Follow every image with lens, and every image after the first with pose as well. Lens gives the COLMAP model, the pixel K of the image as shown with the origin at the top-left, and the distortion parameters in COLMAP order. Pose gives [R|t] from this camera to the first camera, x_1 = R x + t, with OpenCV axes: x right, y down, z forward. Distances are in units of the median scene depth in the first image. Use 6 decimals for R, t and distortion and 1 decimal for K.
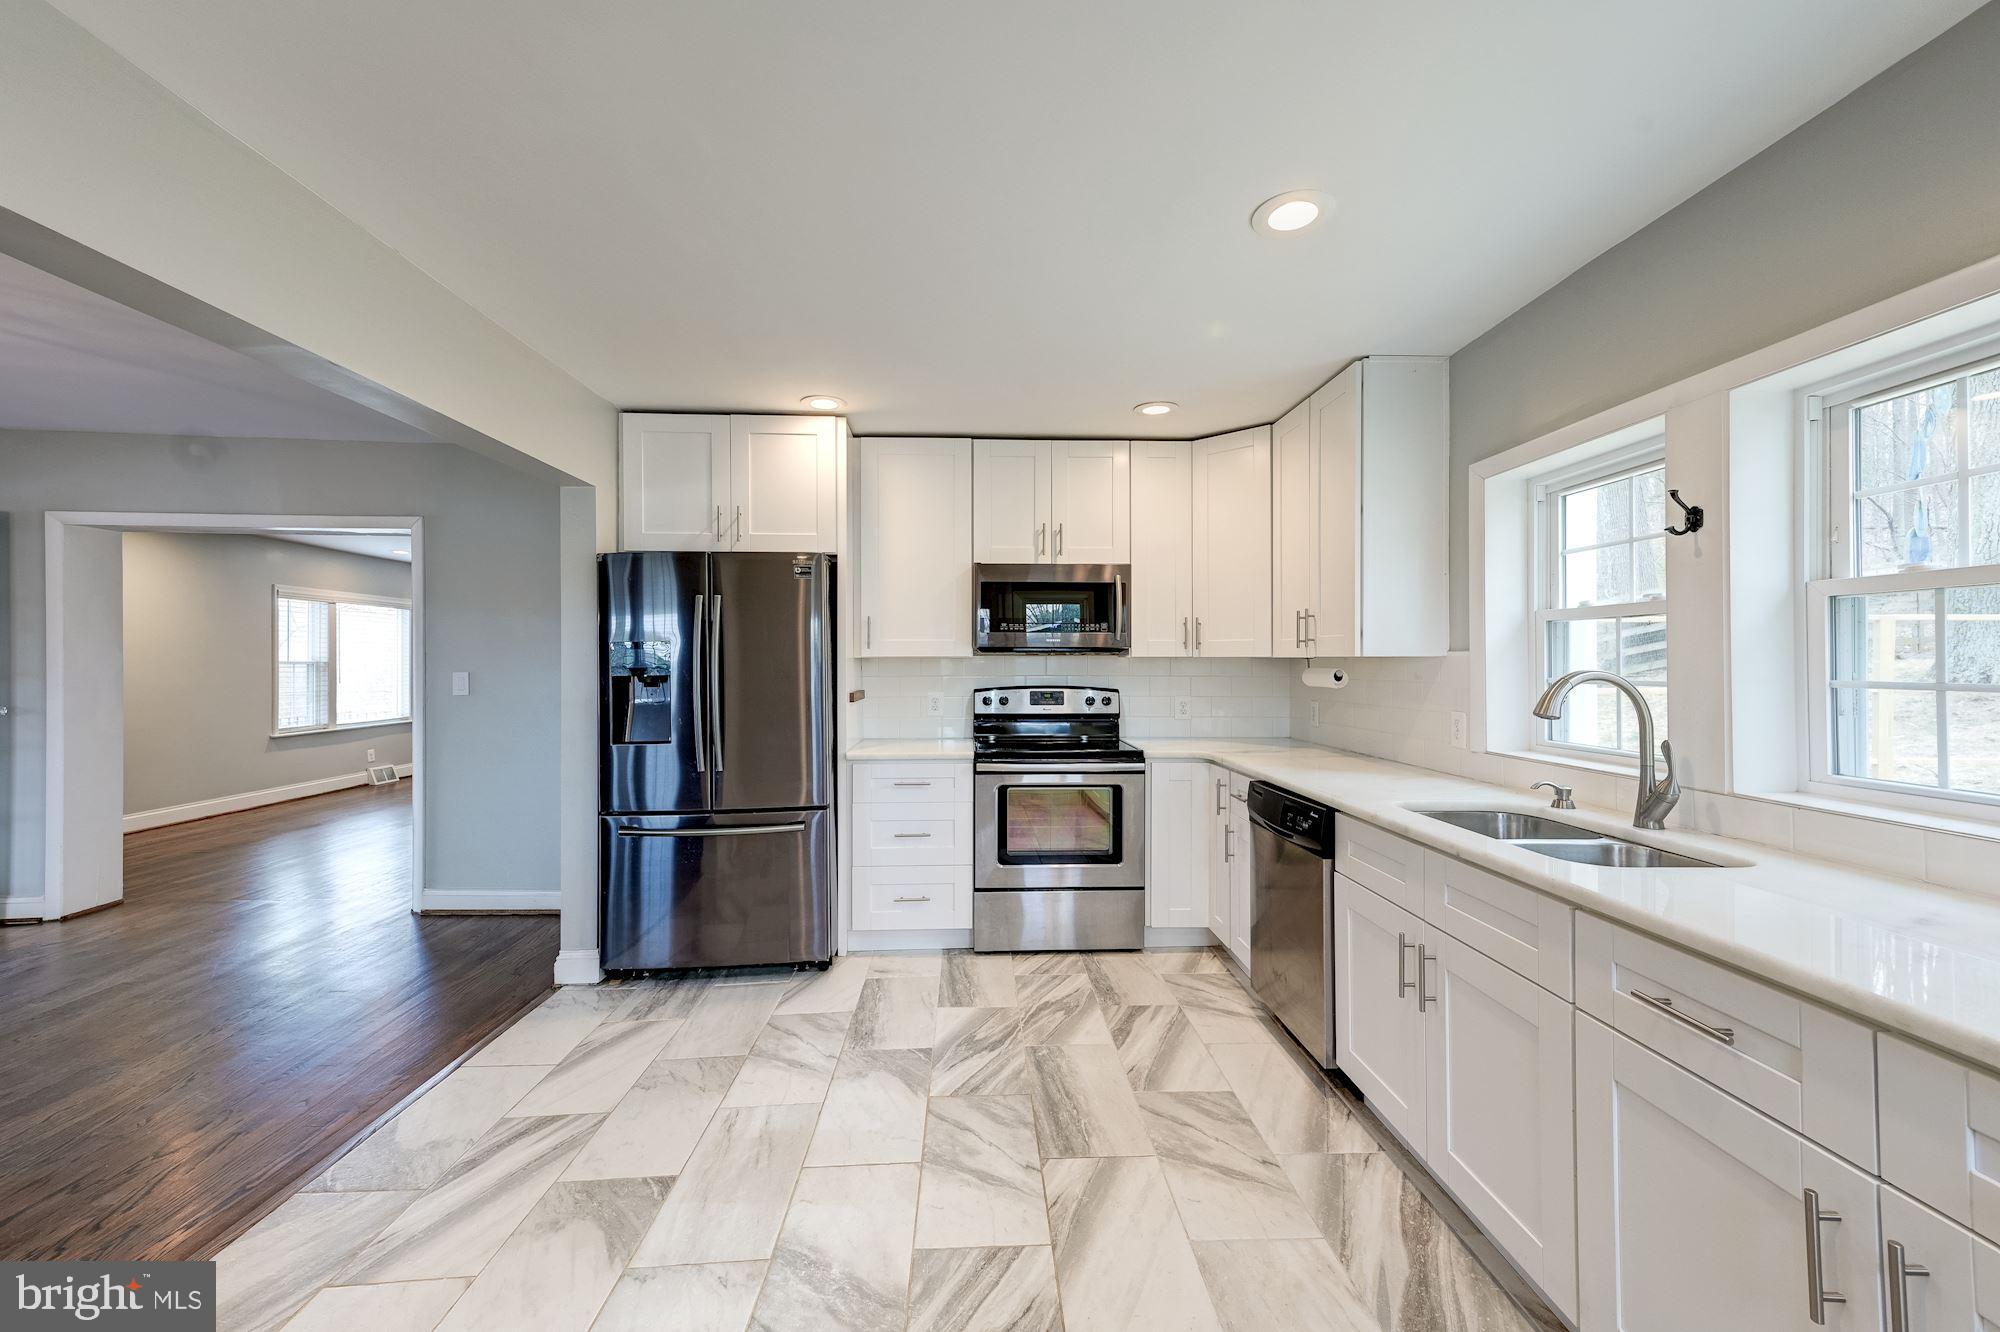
lens RADIAL K [[790.5, 0, 1003.5], [0, 790.5, 660.7], [0, 0, 1]] dist [0.021371, 0.002669]
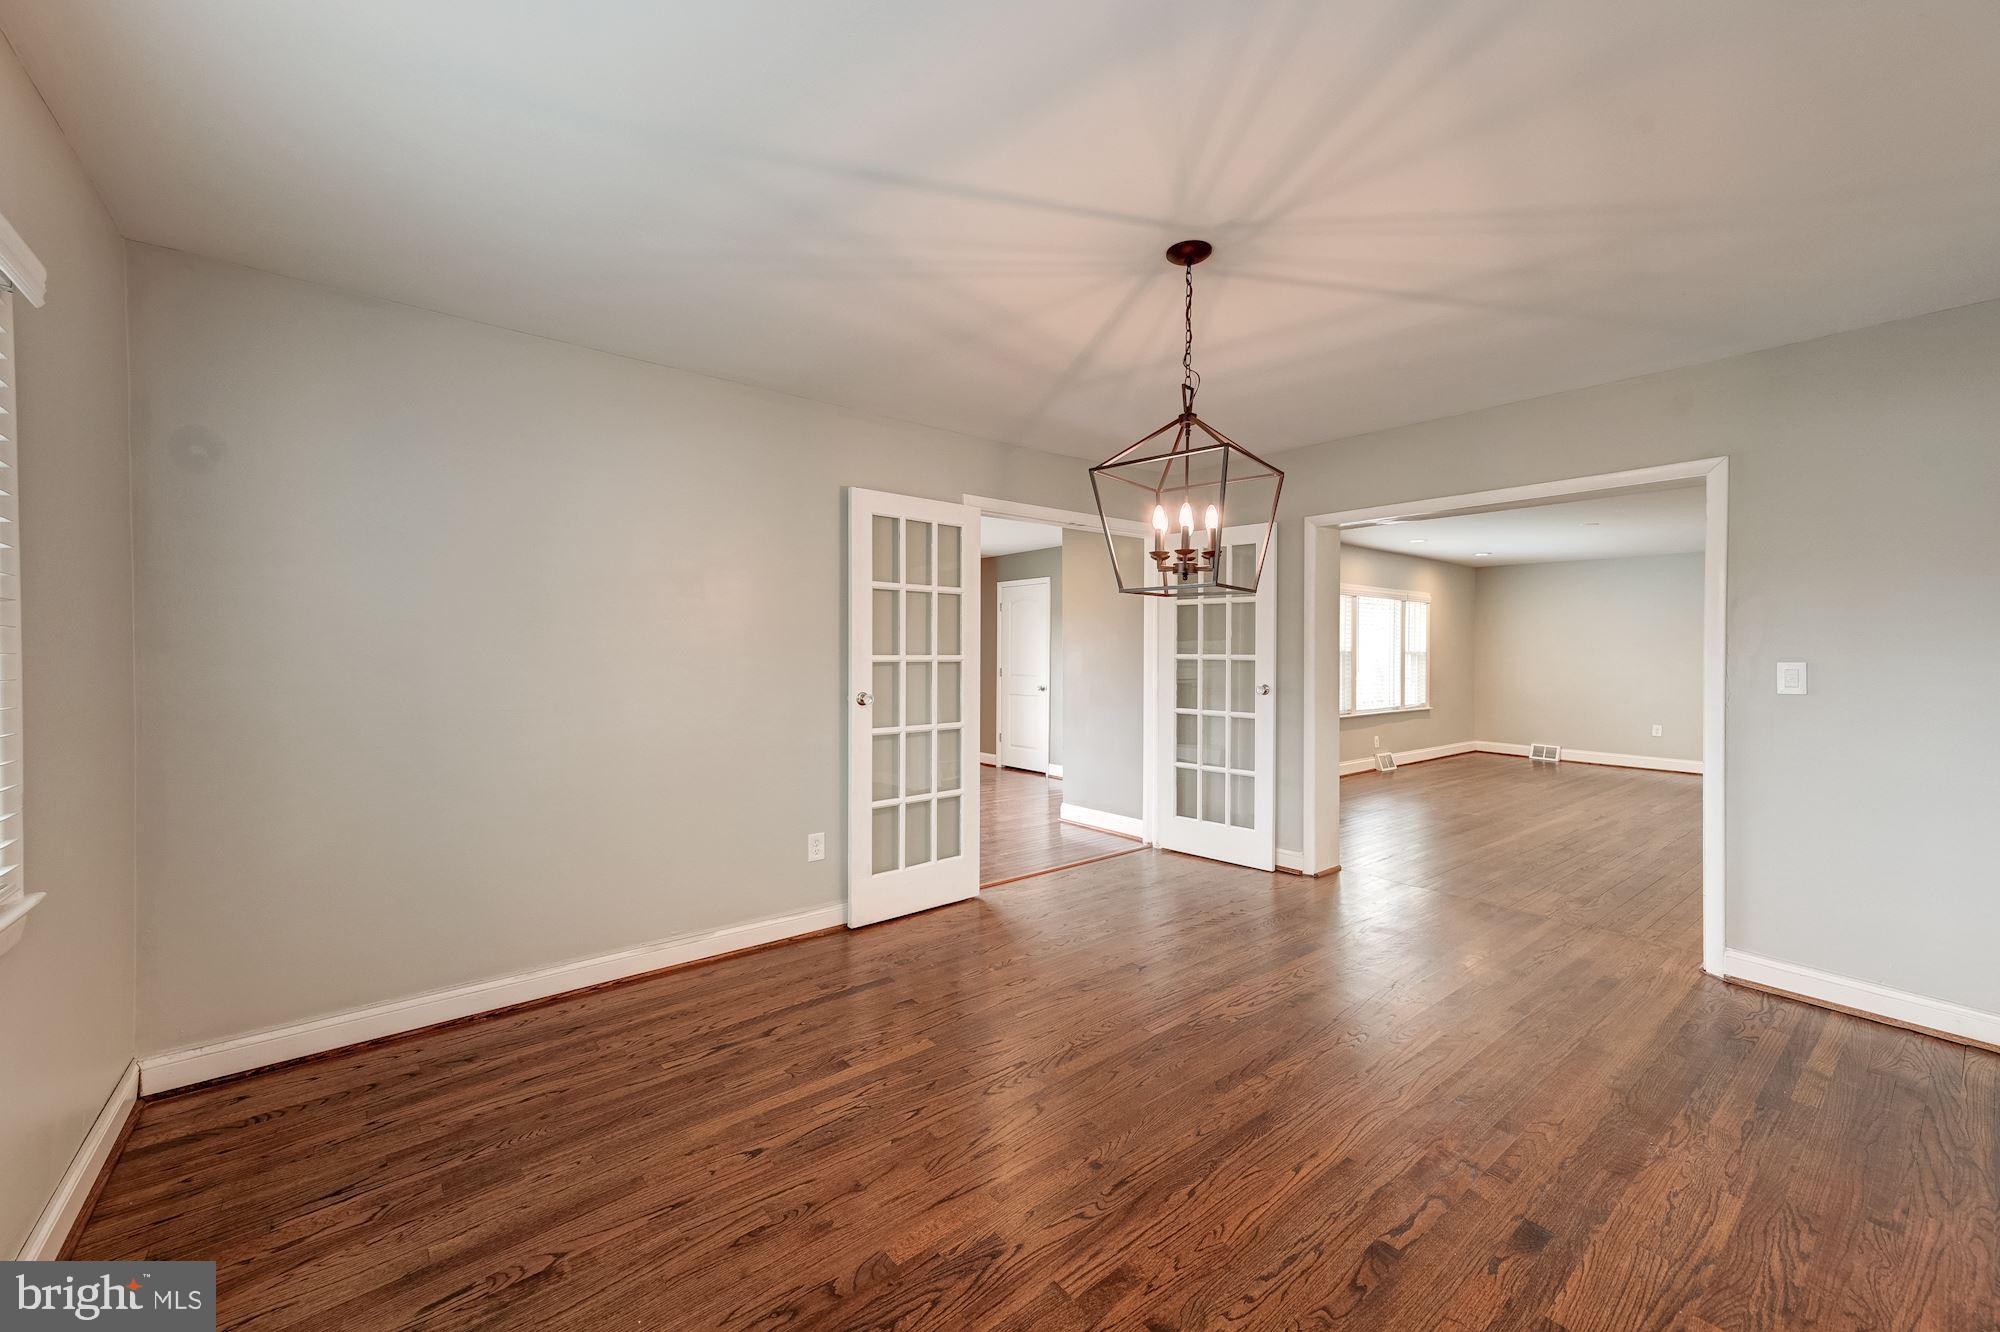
lens RADIAL K [[790.5, 0, 1007.4], [0, 790.5, 664.1], [0, 0, 1]] dist [0.021371, 0.002669]
pose [[0.603231, 0.011443, -0.797484, -0.635644], [-0.001247, 0.999909, 0.013405, 0.010759], [0.797565, -0.007092, 0.603191, 0.003274]]
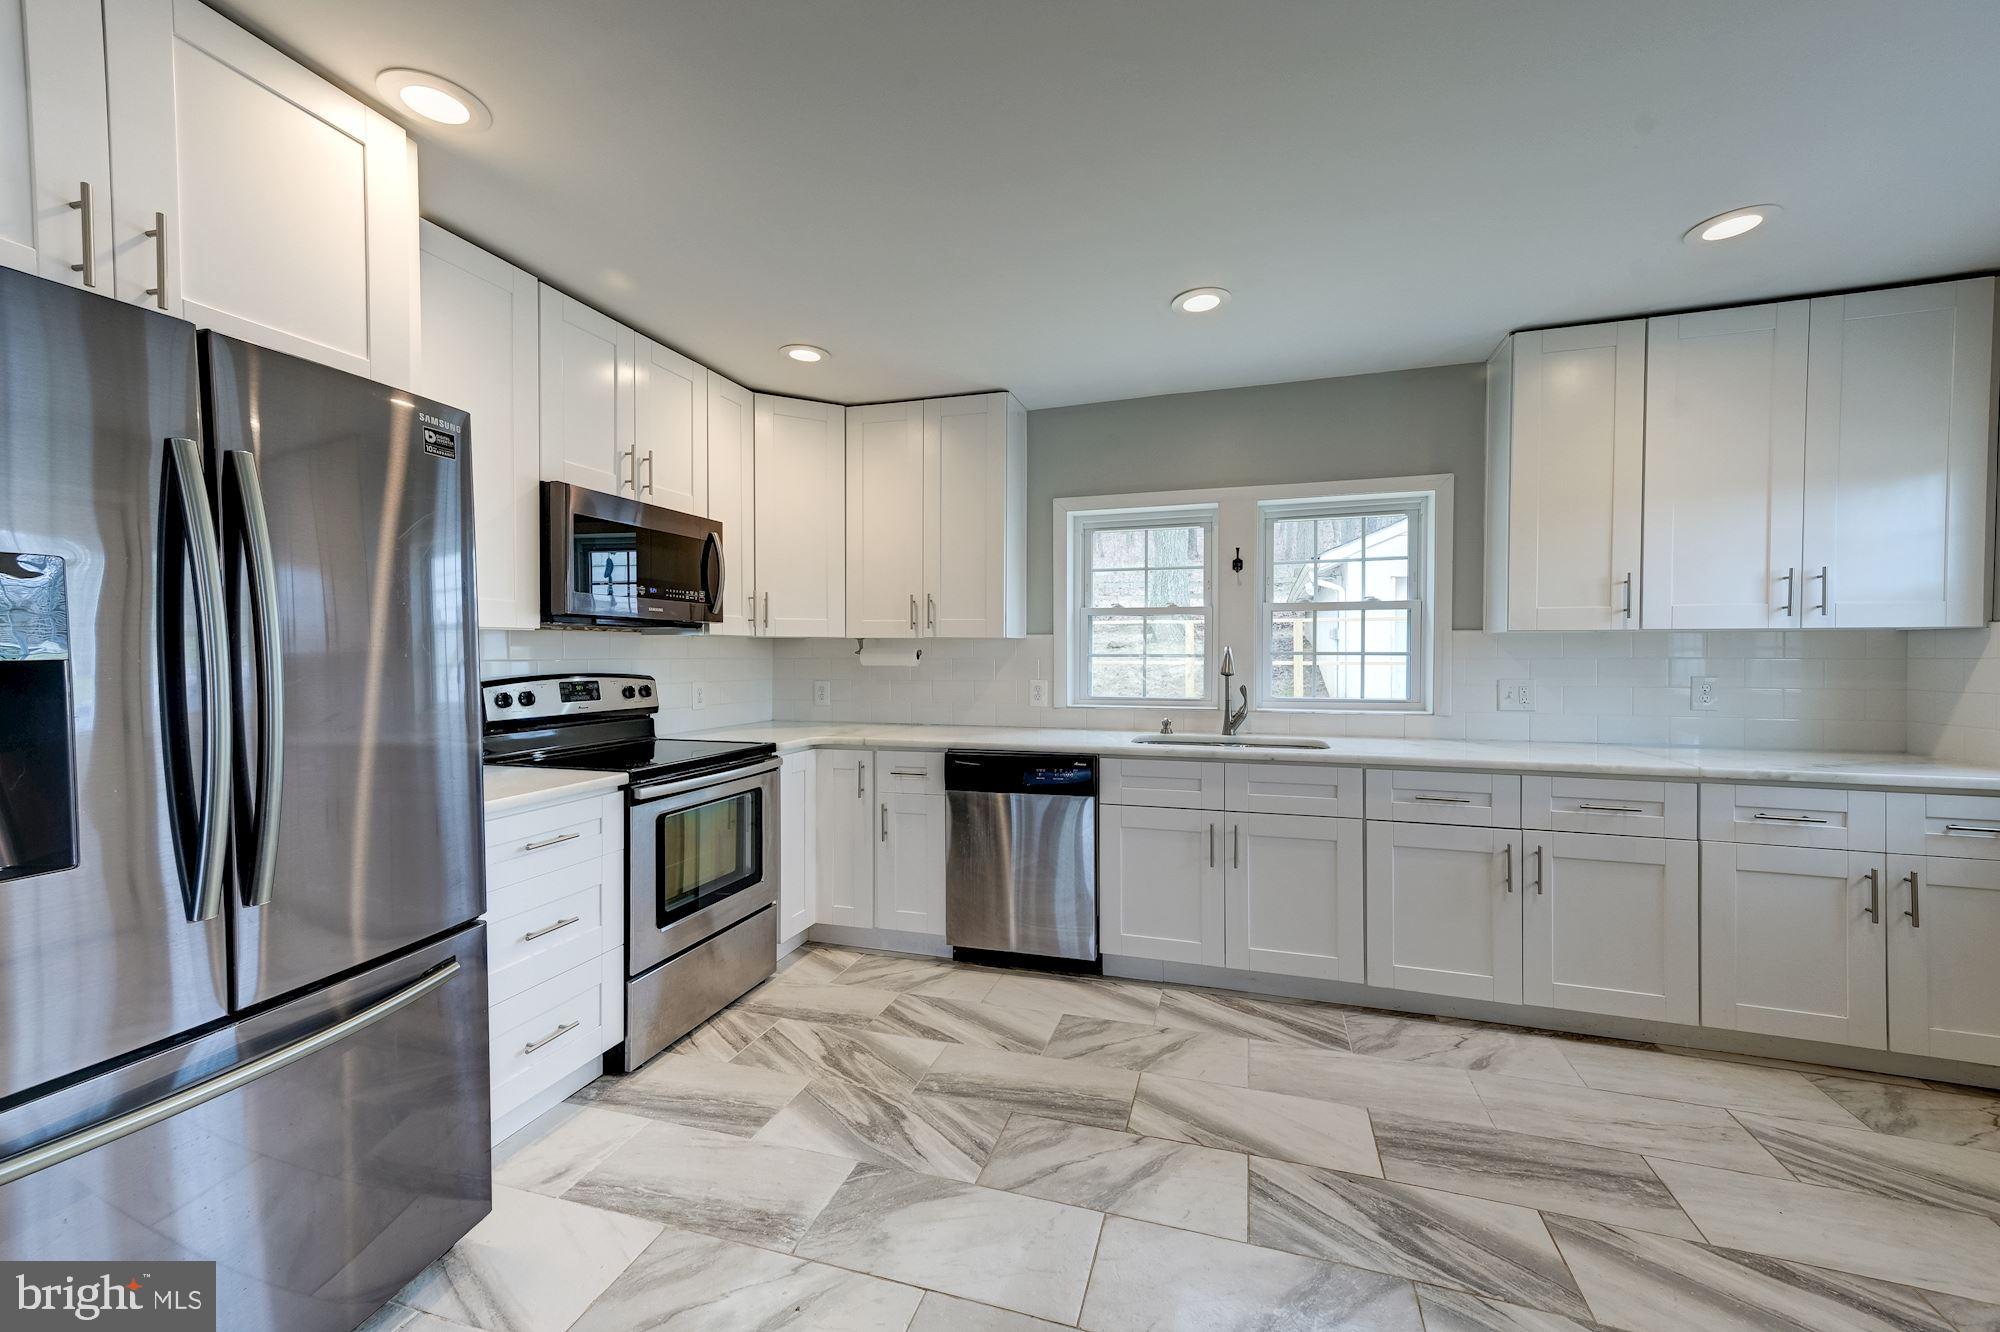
lens RADIAL K [[790.5, 0, 1003.4], [0, 790.5, 661.0], [0, 0, 1]] dist [0.021371, 0.002669]
pose [[0.338037, -0.011282, 0.941065, -0.570668], [-0.002736, 0.999912, 0.012970, 0.012433], [-0.941129, -0.006959, 0.337976, 0.491066]]
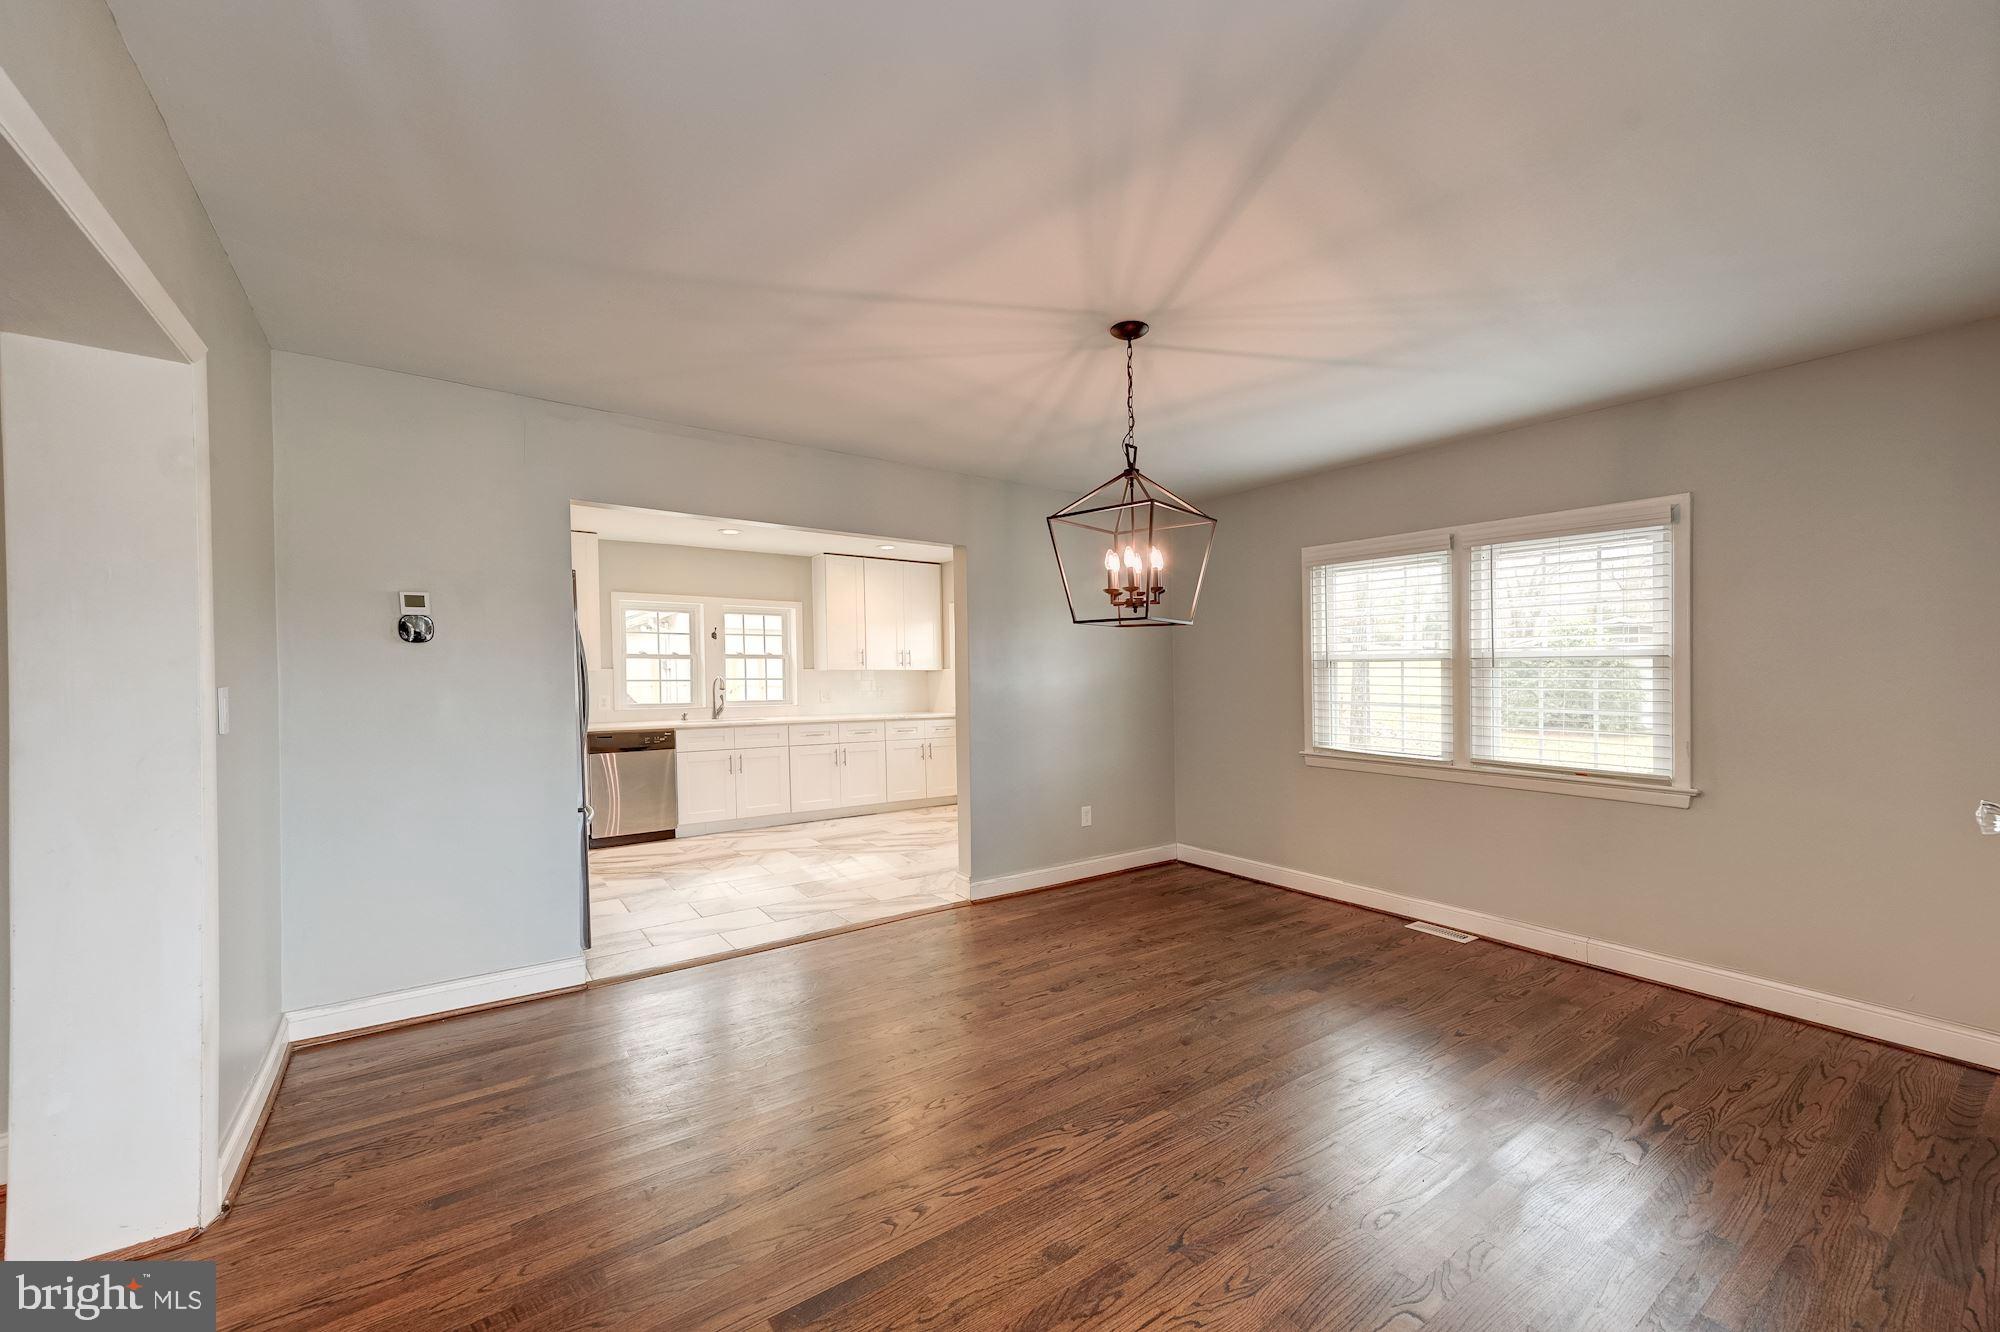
lens RADIAL K [[790.5, 0, 985.4], [0, 790.5, 706.1], [0, 0, 1]] dist [0.021371, 0.002669]
pose [[-0.532174, -0.031770, 0.846039, -1.628209], [0.000887, 0.999274, 0.038083, 0.006107], [-0.846634, 0.021017, -0.531760, 1.049235]]
